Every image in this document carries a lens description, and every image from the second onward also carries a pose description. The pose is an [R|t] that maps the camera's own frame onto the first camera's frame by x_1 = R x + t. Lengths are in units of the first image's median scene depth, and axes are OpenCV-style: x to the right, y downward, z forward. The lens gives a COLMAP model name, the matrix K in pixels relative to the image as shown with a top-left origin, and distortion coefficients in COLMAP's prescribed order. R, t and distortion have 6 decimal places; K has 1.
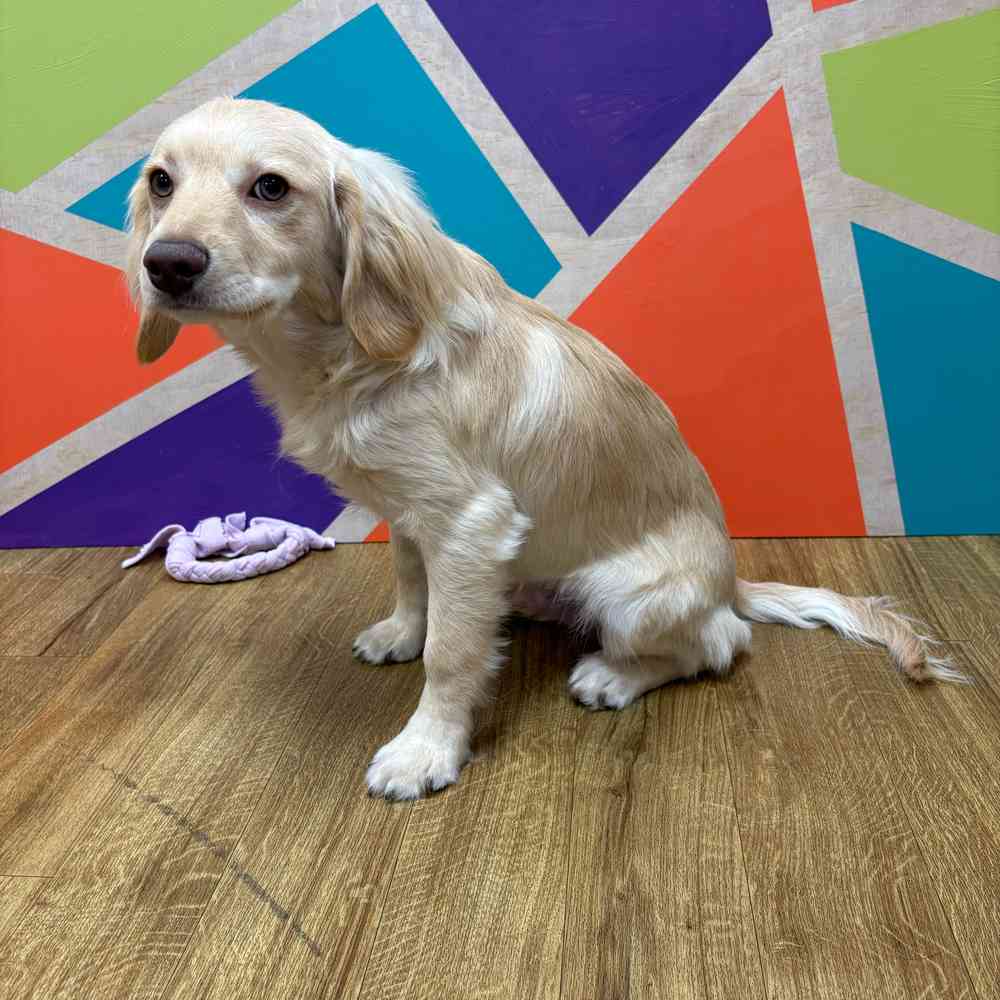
lens RADIAL K [[1100.5, 0, 502.3], [0, 1100.5, 519.6], [0, 0, 1]] dist [-0.022622, 0.059559]
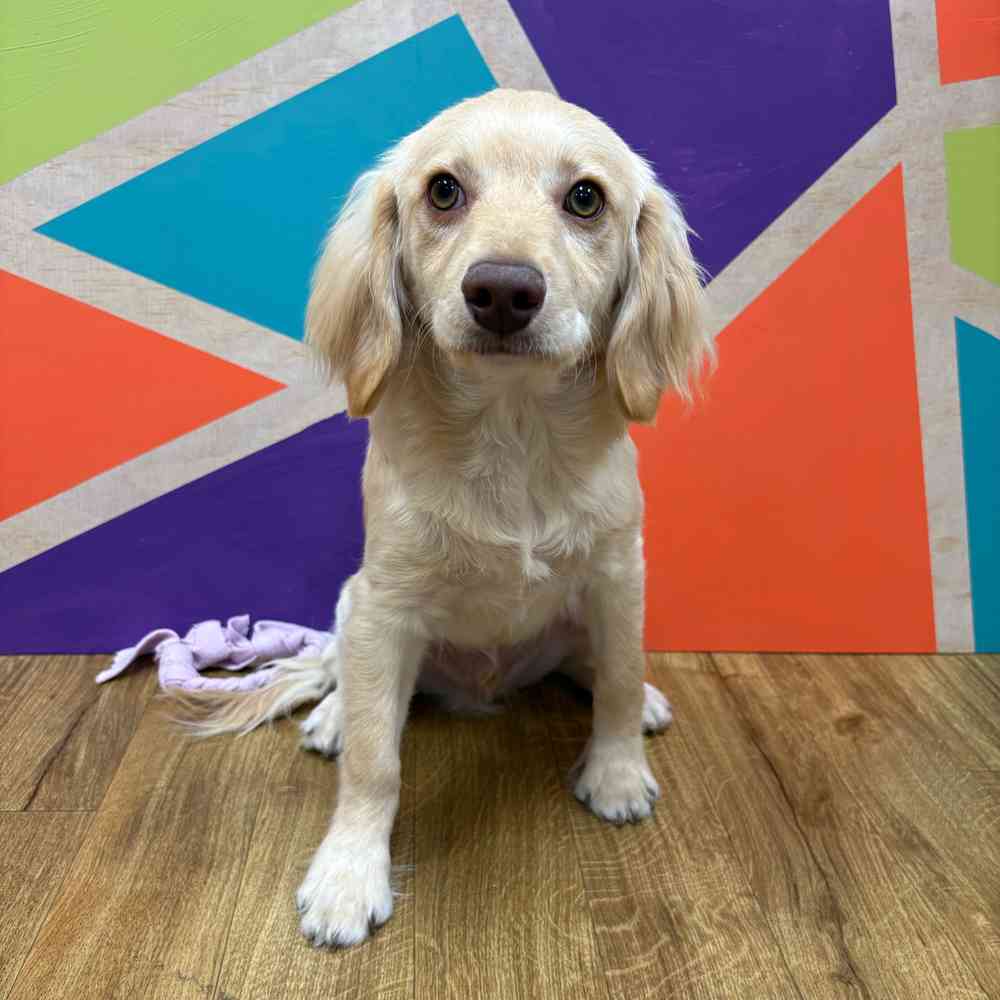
lens RADIAL K [[1097.9, 0, 519.6], [0, 1097.9, 588.8], [0, 0, 1]] dist [-0.024759, 0.055135]
pose [[0.977097, 0.016482, 0.212155, -0.264383], [-0.016719, 0.999860, -0.000678, -0.037173], [-0.212137, -0.002885, 0.977236, 0.194638]]
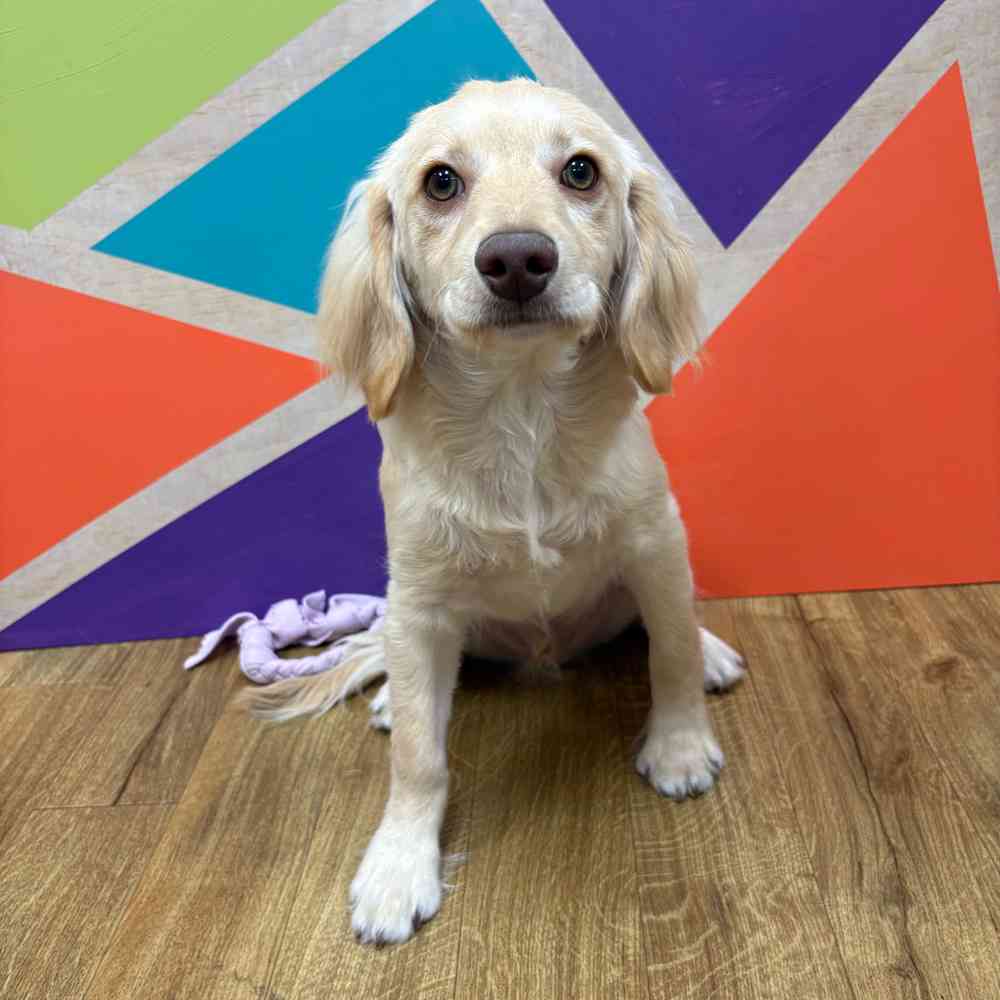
lens RADIAL K [[1100.5, 0, 502.3], [0, 1100.5, 519.6], [0, 0, 1]] dist [-0.022622, 0.059559]
pose [[0.996997, -0.063837, 0.043835, -0.164603], [0.062537, 0.997579, 0.030414, -0.100638], [-0.045671, -0.027582, 0.998576, 0.186164]]
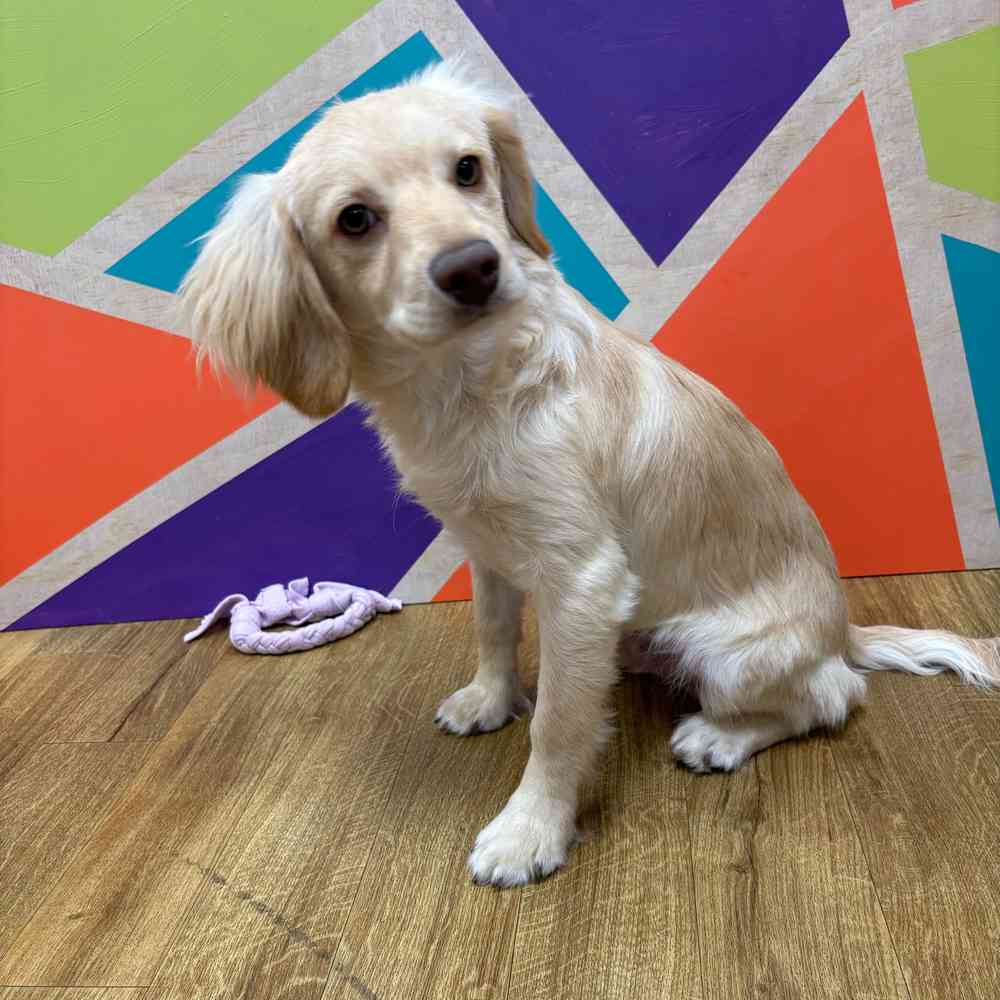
lens RADIAL K [[1093.6, 0, 494.1], [0, 1093.6, 587.2], [0, 0, 1]] dist [-0.000493, -0.016337]
pose [[0.998164, -0.050375, -0.033639, -0.049767], [0.051336, 0.998280, 0.028318, -0.021415], [0.032155, -0.029993, 0.999033, 0.064281]]
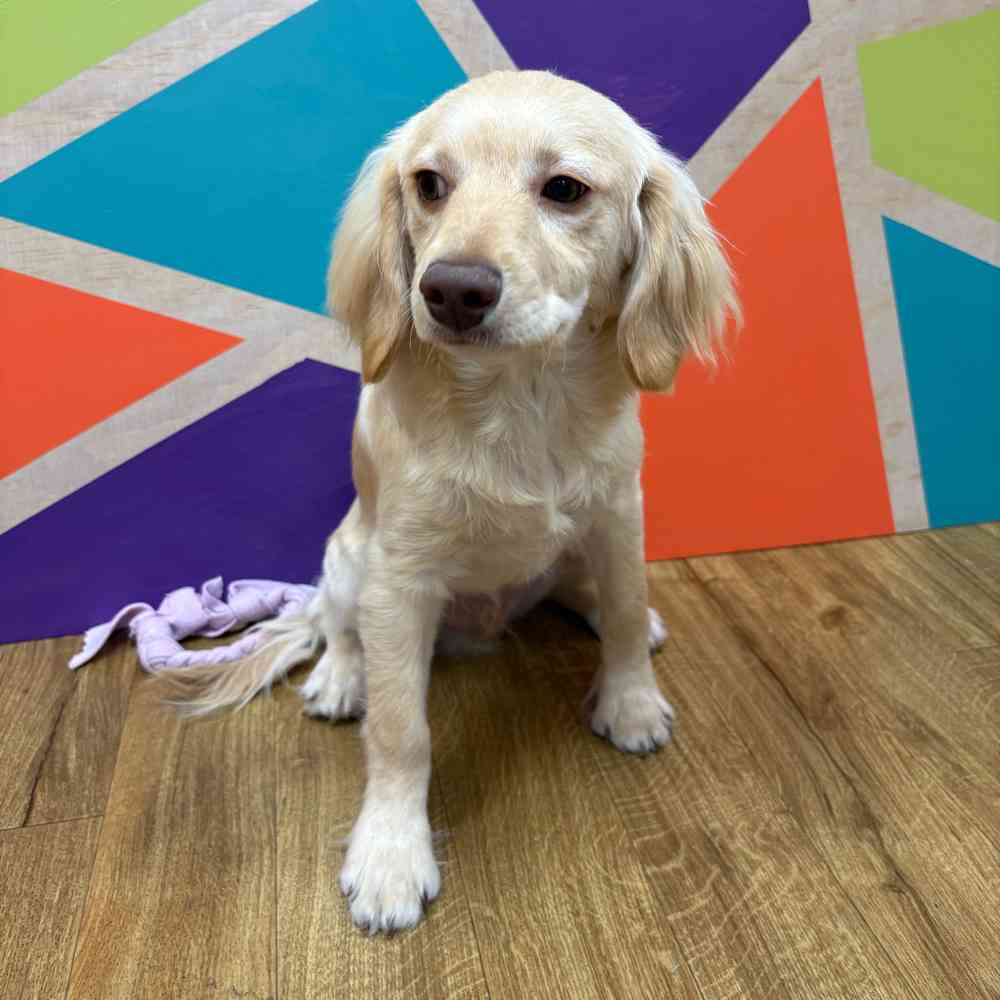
lens RADIAL K [[1088.4, 0, 538.5], [0, 1088.4, 436.4], [0, 0, 1]] dist [-0.019848, 0.053959]
pose [[0.943500, -0.073043, 0.323220, -0.334810], [0.086505, 0.995873, -0.027461, -0.084912], [-0.319881, 0.053869, 0.945925, 0.221904]]
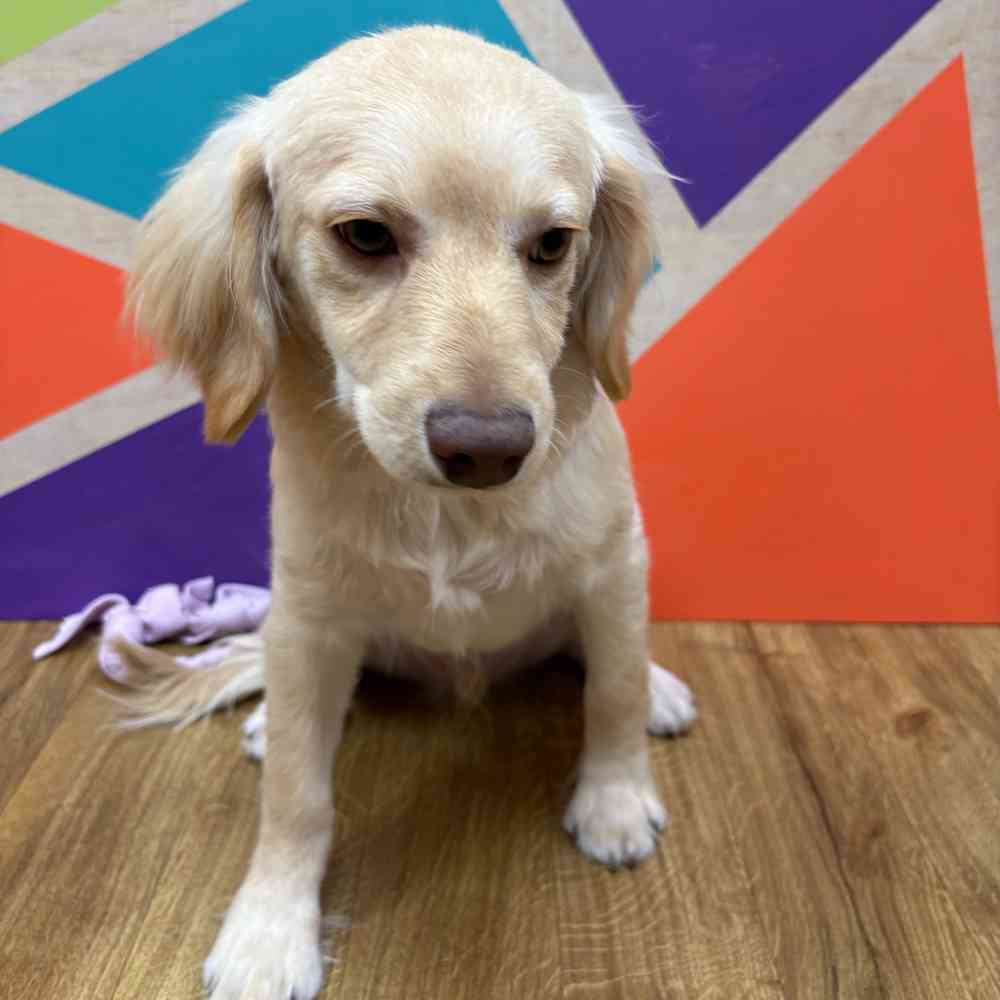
lens RADIAL K [[1061.9, 0, 515.1], [0, 1061.9, 500.7], [0, 0, 1]] dist [0.077300, -0.162579]
pose [[0.990497, 0.018117, 0.136337, -0.164633], [-0.021033, 0.999579, 0.019972, -0.096476], [-0.135918, -0.022650, 0.990461, 0.356035]]
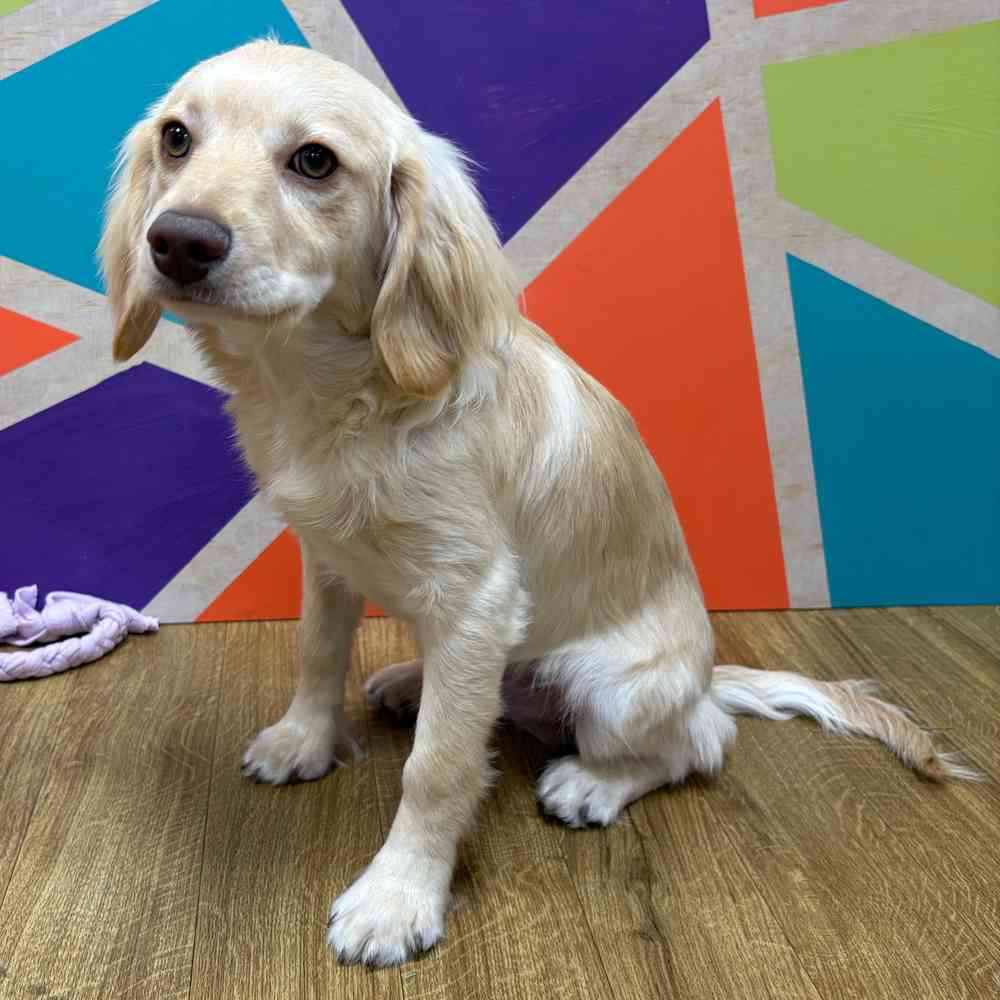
lens RADIAL K [[1304.9, 0, 441.0], [0, 1304.9, 496.9], [0, 0, 1]] dist [-0.036454, 0.114507]
pose [[0.972289, 0.010311, 0.233553, -0.221545], [0.004975, 0.997888, -0.064768, -0.010147], [-0.233728, 0.064135, 0.970185, 0.072675]]
